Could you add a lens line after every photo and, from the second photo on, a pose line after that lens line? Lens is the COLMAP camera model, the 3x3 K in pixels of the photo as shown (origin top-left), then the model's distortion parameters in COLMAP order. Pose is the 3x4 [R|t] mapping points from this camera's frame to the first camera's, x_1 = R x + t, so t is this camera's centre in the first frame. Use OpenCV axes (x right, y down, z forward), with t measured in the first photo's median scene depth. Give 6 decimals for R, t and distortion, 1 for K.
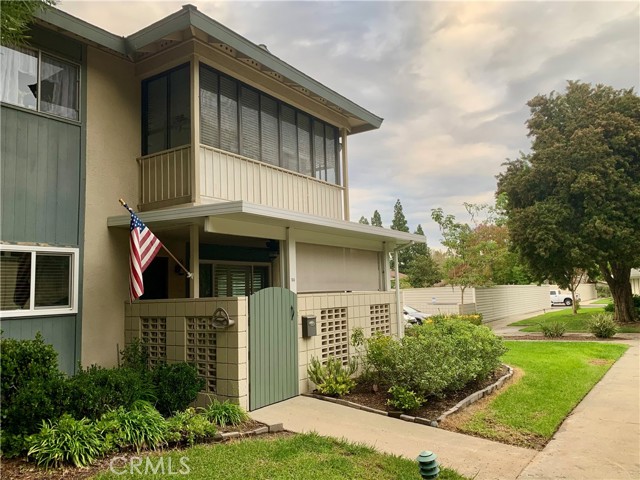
lens RADIAL K [[489.6, 0, 339.4], [0, 489.6, 233.4], [0, 0, 1]] dist [0.008932, -0.004122]
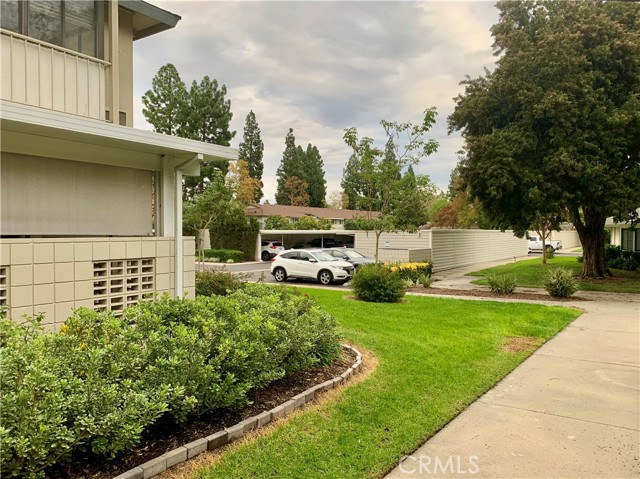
lens RADIAL K [[489.6, 0, 339.4], [0, 489.6, 232.9], [0, 0, 1]] dist [0.008932, -0.004122]
pose [[0.999510, 0.029474, 0.010492, 0.153250], [-0.030536, 0.992039, 0.122172, 0.015459], [-0.006807, -0.122433, 0.992453, 0.192294]]
